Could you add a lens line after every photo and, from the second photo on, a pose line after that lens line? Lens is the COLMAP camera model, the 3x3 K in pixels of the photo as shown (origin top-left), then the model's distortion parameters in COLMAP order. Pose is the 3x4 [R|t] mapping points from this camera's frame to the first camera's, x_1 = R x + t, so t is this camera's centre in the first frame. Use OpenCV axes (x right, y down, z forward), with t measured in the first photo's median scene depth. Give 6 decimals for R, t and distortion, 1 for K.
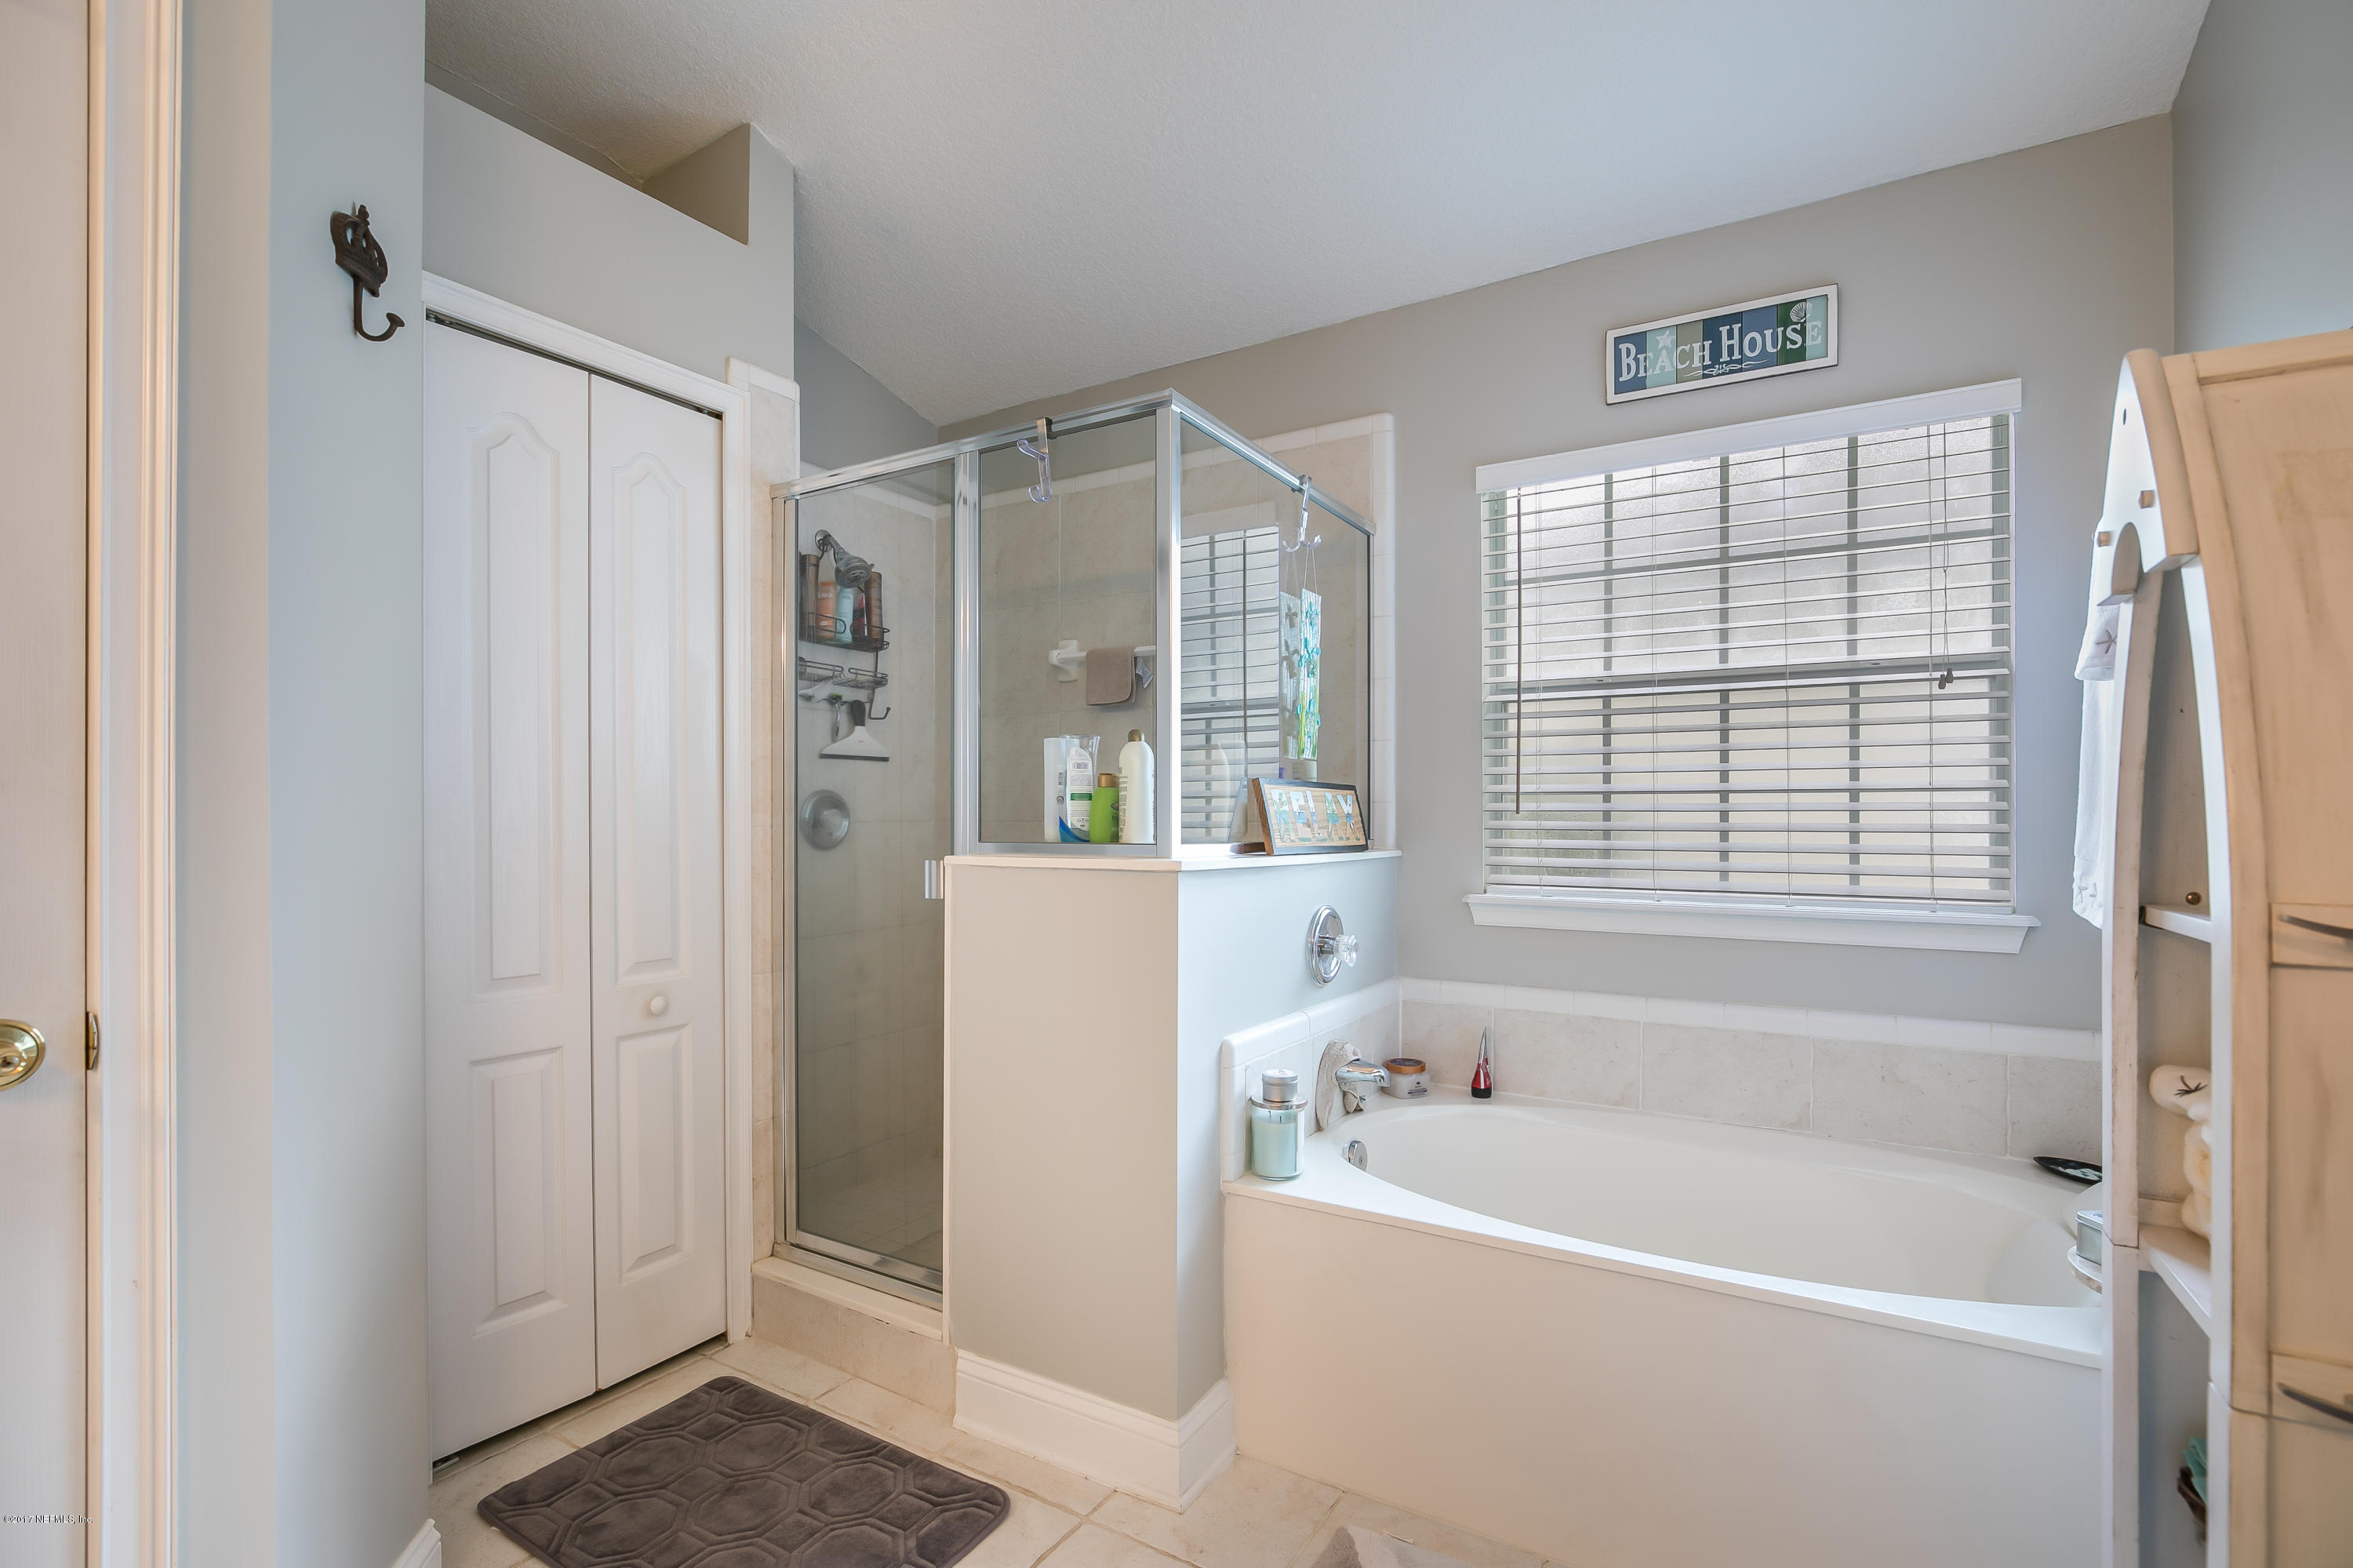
lens RADIAL K [[1071.8, 0, 1196.2], [0, 1071.8, 815.1], [0, 0, 1]] dist [-0.012808, 0.000137]
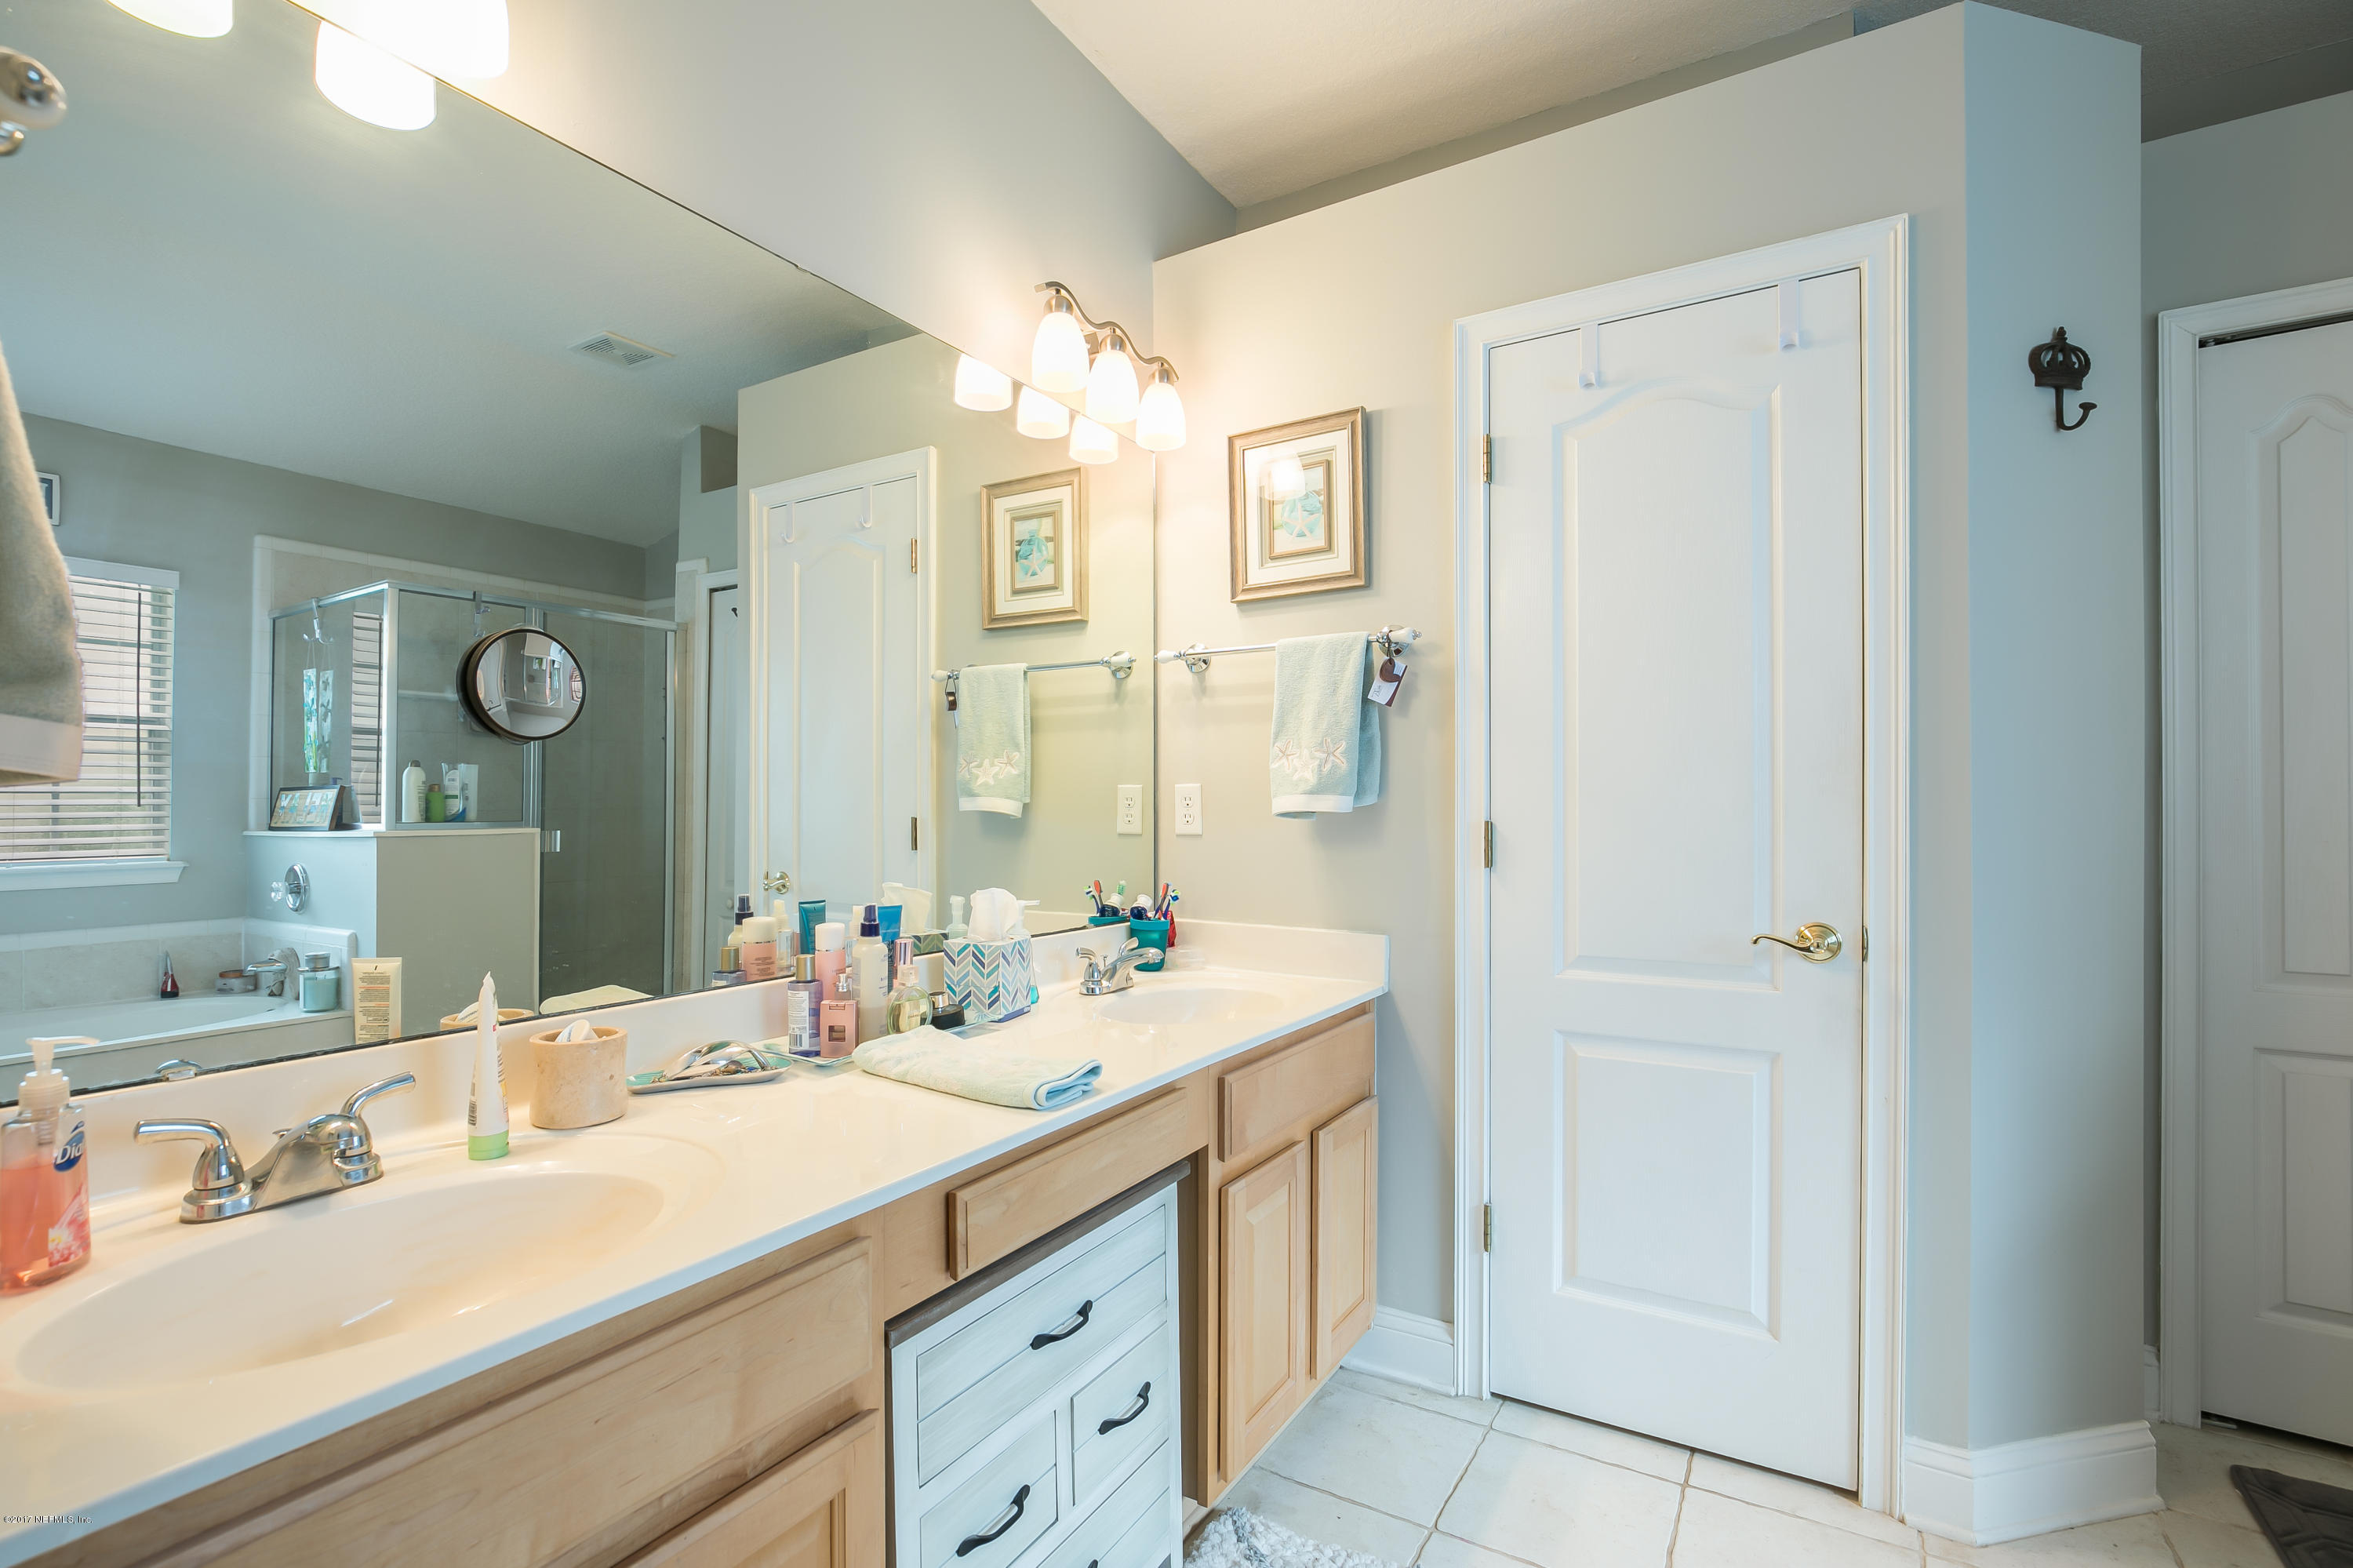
lens RADIAL K [[1071.8, 0, 1175.5], [0, 1071.8, 794.1], [0, 0, 1]] dist [-0.012808, 0.000137]
pose [[-0.004304, -0.013492, -0.999900, 0.472040], [-0.001448, 0.999908, -0.013486, 0.002213], [0.999990, 0.001390, -0.004323, -0.053200]]
